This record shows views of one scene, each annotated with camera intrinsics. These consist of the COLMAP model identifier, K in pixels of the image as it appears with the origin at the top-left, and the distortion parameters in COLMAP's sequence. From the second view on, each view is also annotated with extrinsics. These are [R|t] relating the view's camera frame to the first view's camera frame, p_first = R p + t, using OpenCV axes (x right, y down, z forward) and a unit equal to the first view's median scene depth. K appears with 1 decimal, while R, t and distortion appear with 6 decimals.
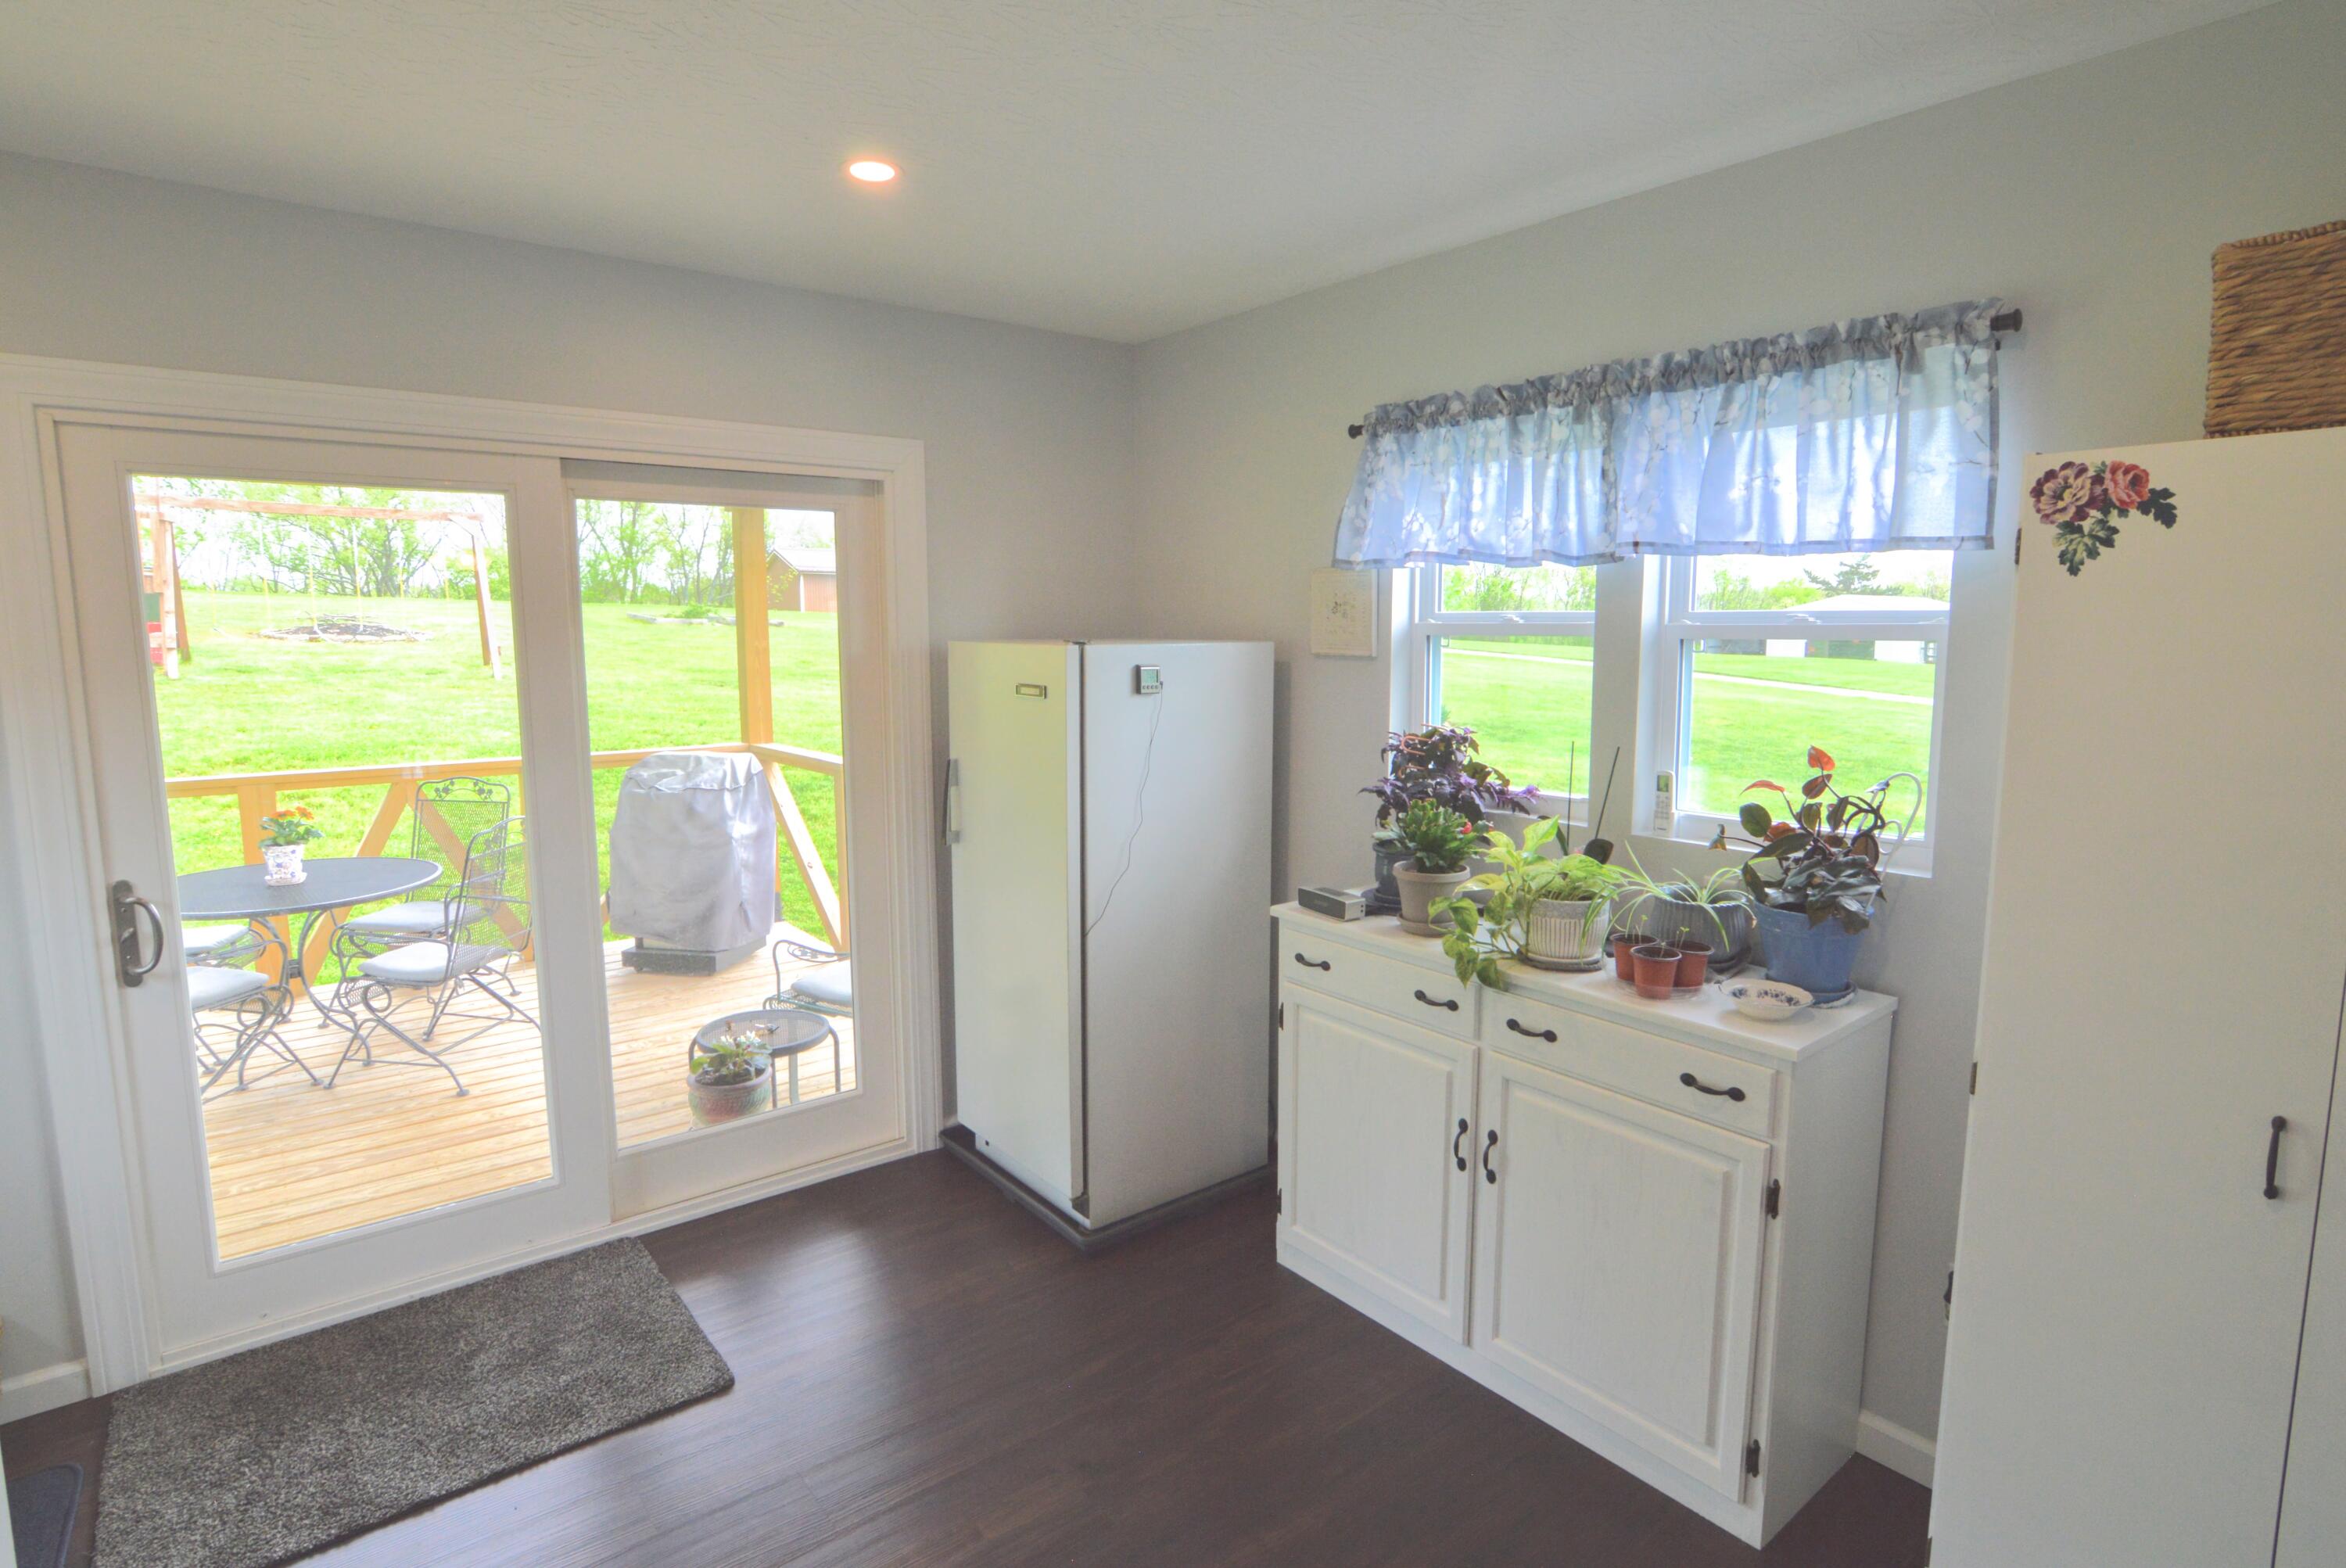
lens RADIAL K [[1188.6, 0, 1185.9], [0, 1188.6, 780.4], [0, 0, 1]] dist [-0.002600, 0.001014]
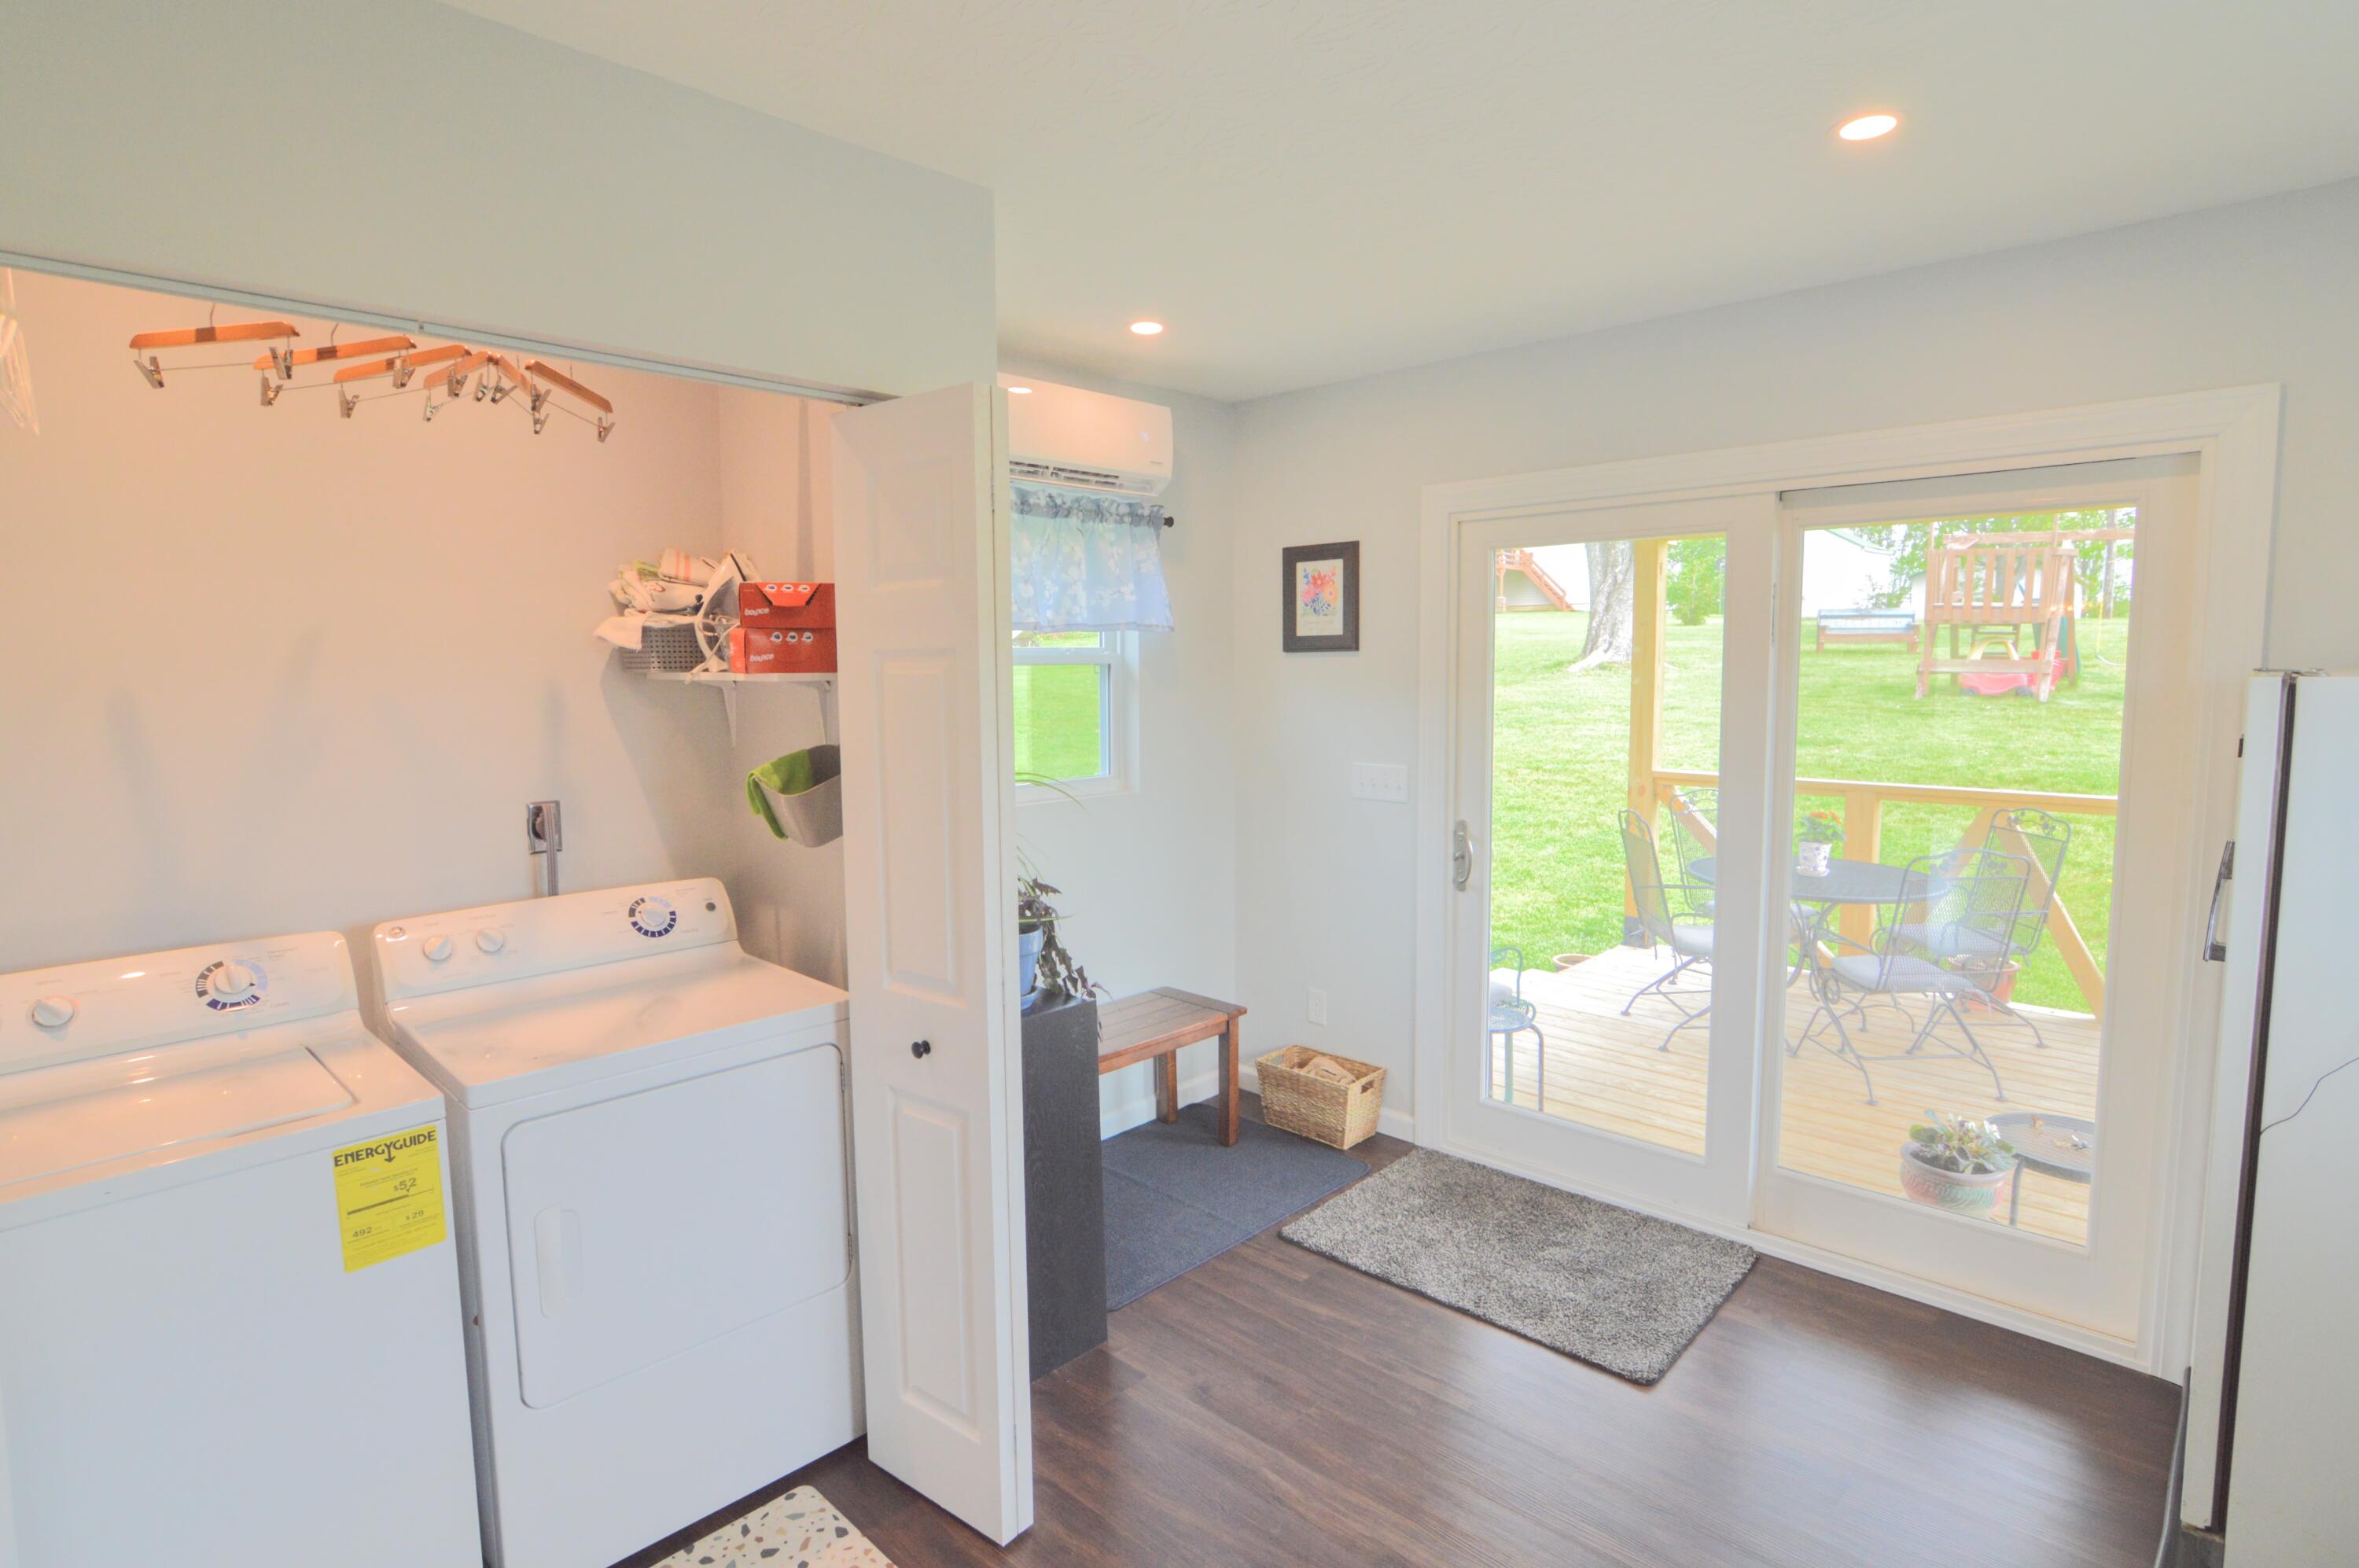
lens RADIAL K [[1195.1, 0, 1194.5], [0, 1195.1, 780.8], [0, 0, 1]] dist [-0.002600, 0.001014]
pose [[0.159351, 0.100882, -0.982054, 0.424694], [-0.124139, 0.988917, 0.081443, -0.036669], [0.979386, 0.108933, 0.170109, 0.314798]]
